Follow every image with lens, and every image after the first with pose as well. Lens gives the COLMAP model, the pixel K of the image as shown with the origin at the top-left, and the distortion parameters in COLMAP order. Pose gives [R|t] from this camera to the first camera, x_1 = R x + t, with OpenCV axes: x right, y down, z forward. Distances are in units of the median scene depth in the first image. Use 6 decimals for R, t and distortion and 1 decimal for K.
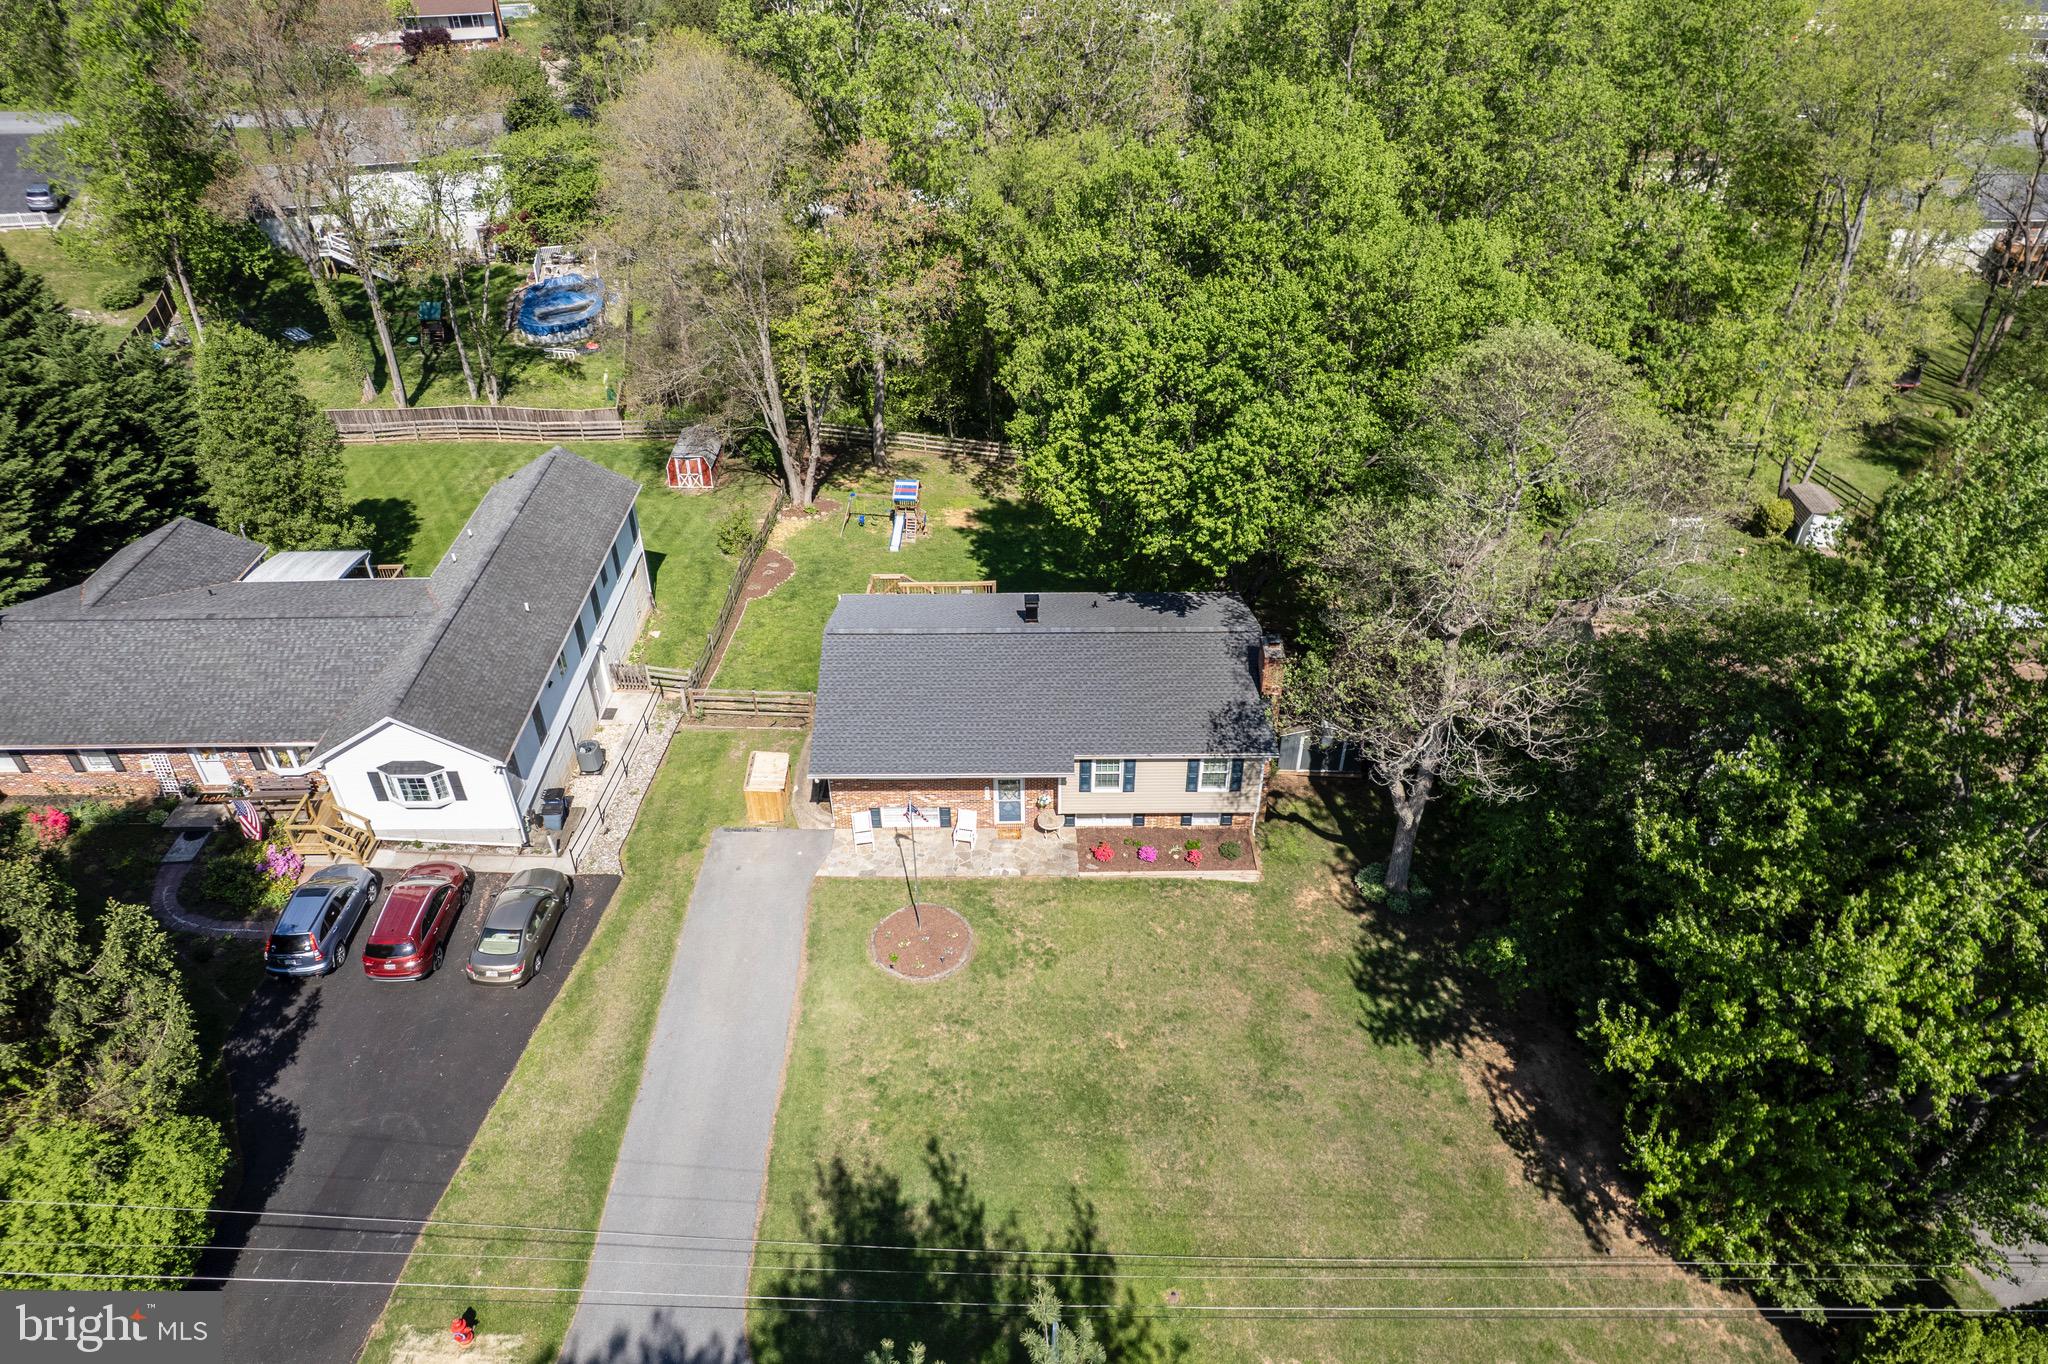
lens RADIAL K [[1321.7, 0, 1024.0], [0, 1321.7, 682.0], [0, 0, 1]] dist [-0.073102, 0.078334]
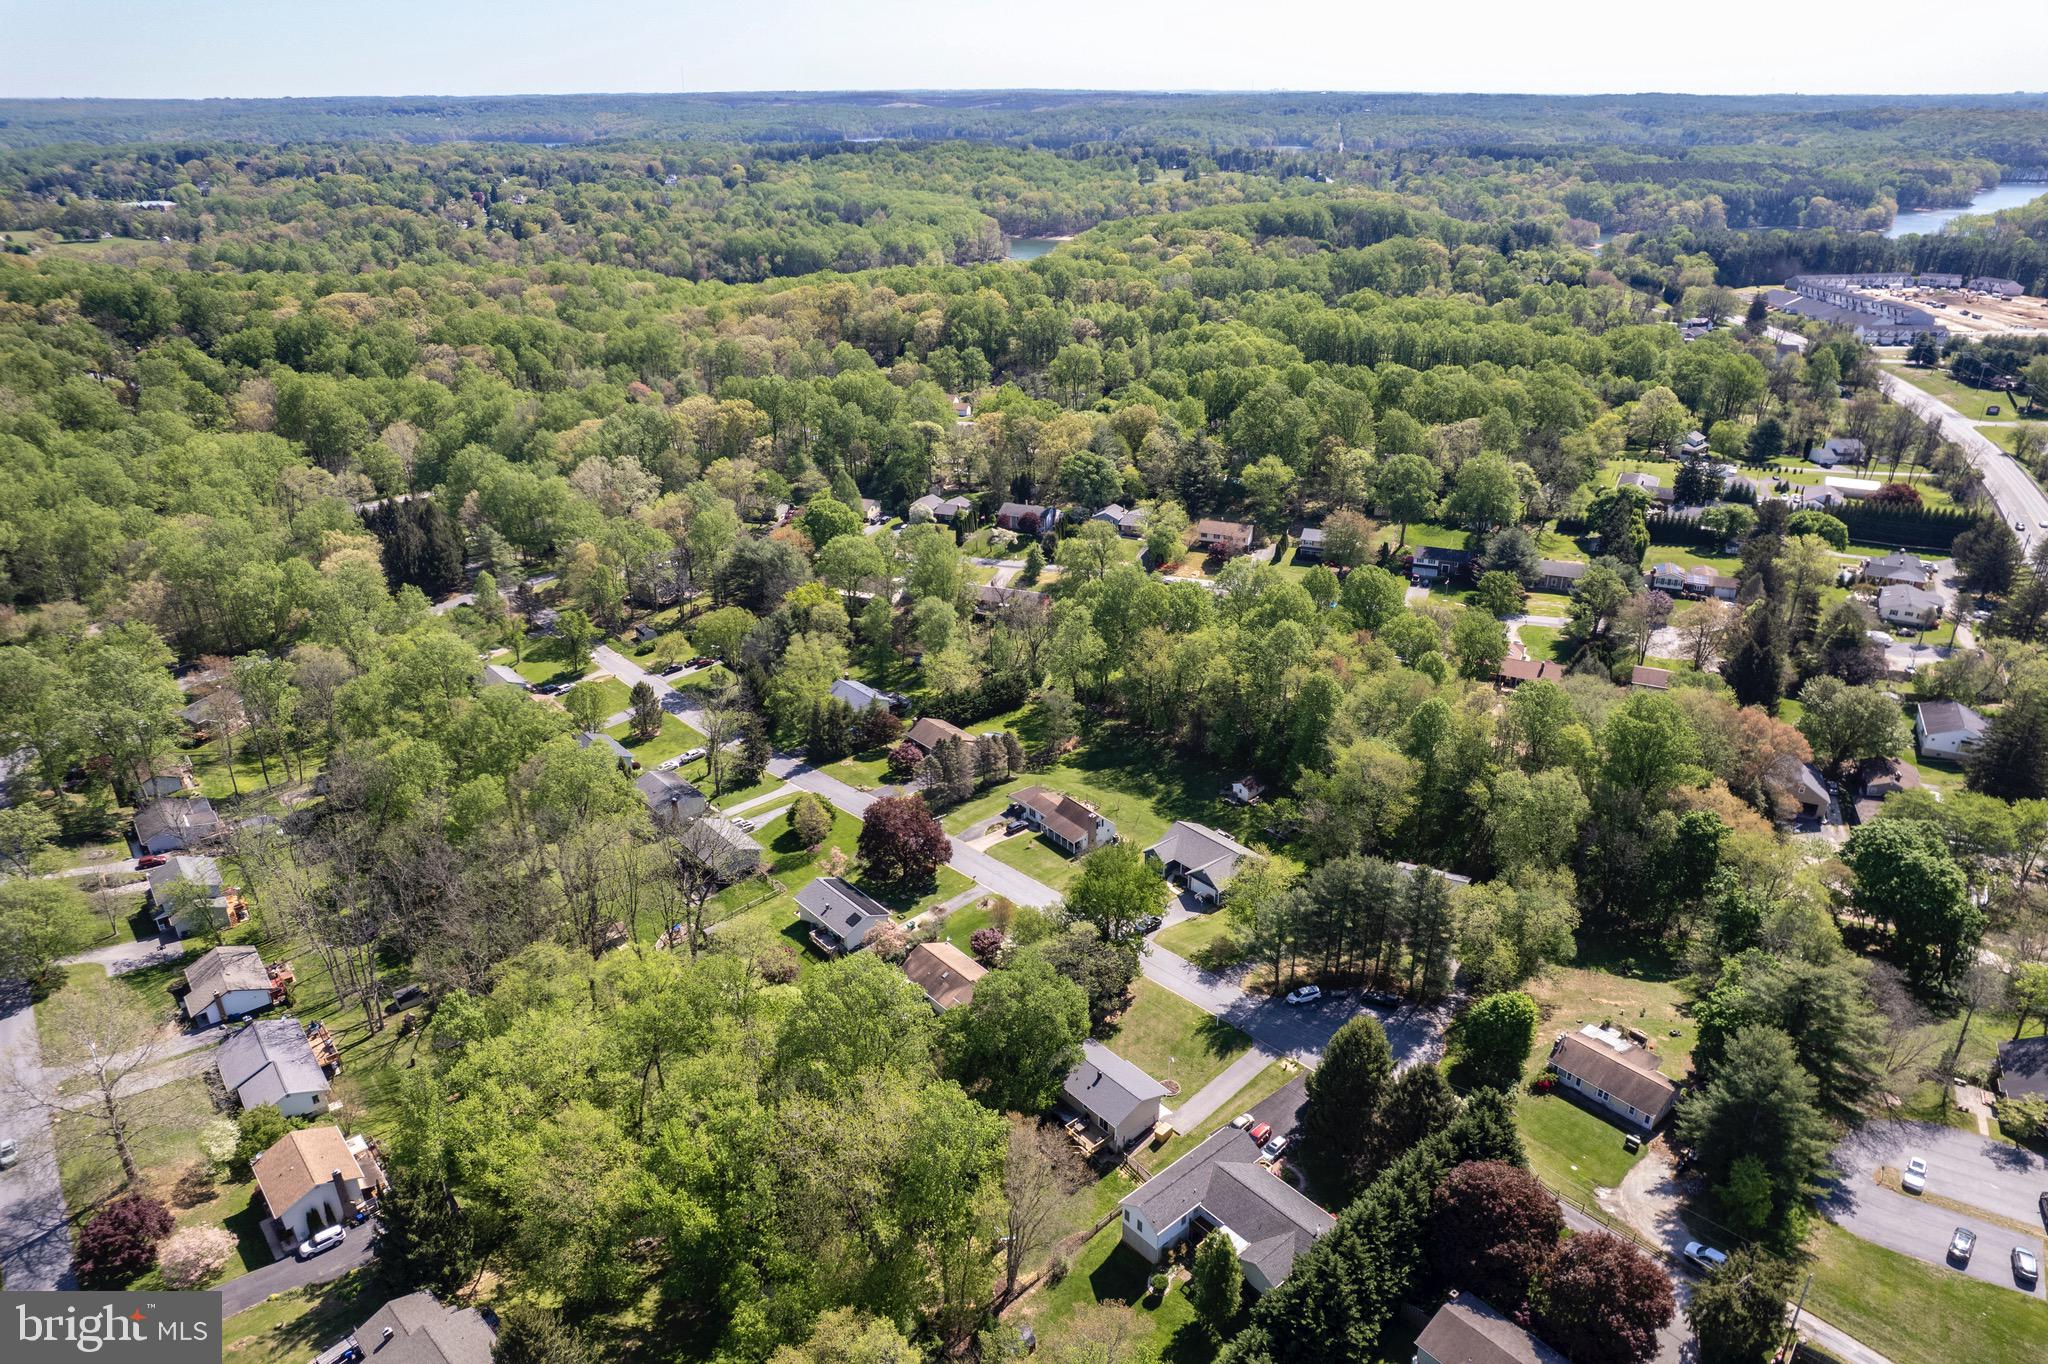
lens RADIAL K [[1354.3, 0, 1022.3], [0, 1354.3, 687.1], [0, 0, 1]] dist [-0.076892, 0.076994]
pose [[-0.650269, -0.309610, 0.693752, -2.350210], [0.451073, 0.577447, 0.680506, -3.684541], [-0.611297, 0.755445, -0.235839, 1.276035]]
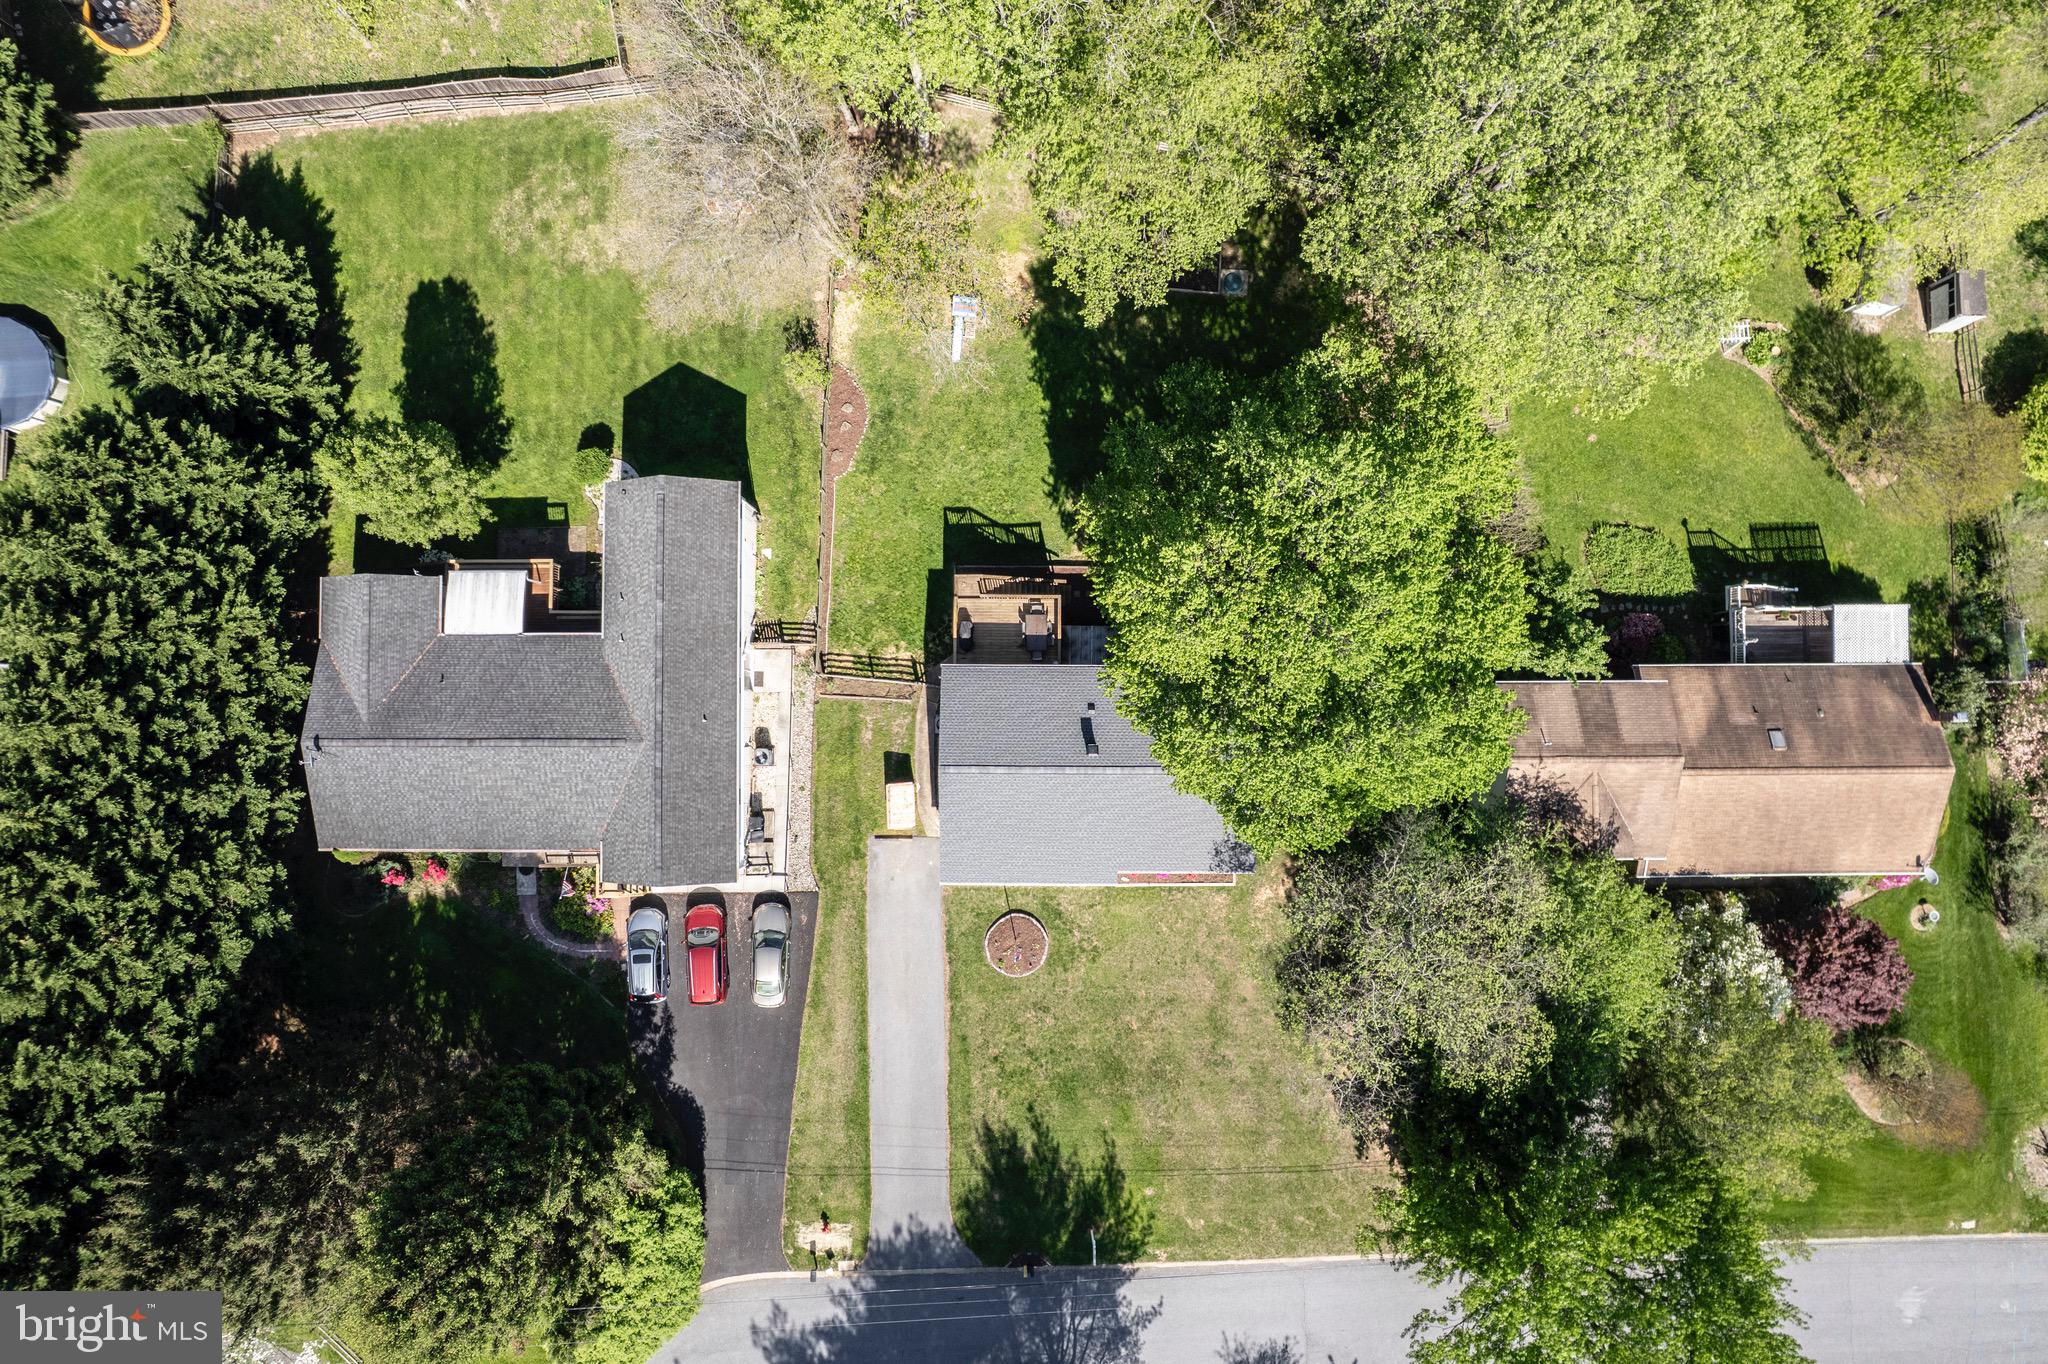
lens RADIAL K [[1280.4, 0, 1022.9], [0, 1280.4, 716.3], [0, 0, 1]] dist [-0.061714, 0.055982]
pose [[0.999995, 0.002067, 0.002434, -0.070375], [-0.003188, 0.602779, 0.797902, -1.158863], [0.000182, -0.797905, 0.602783, 0.261332]]
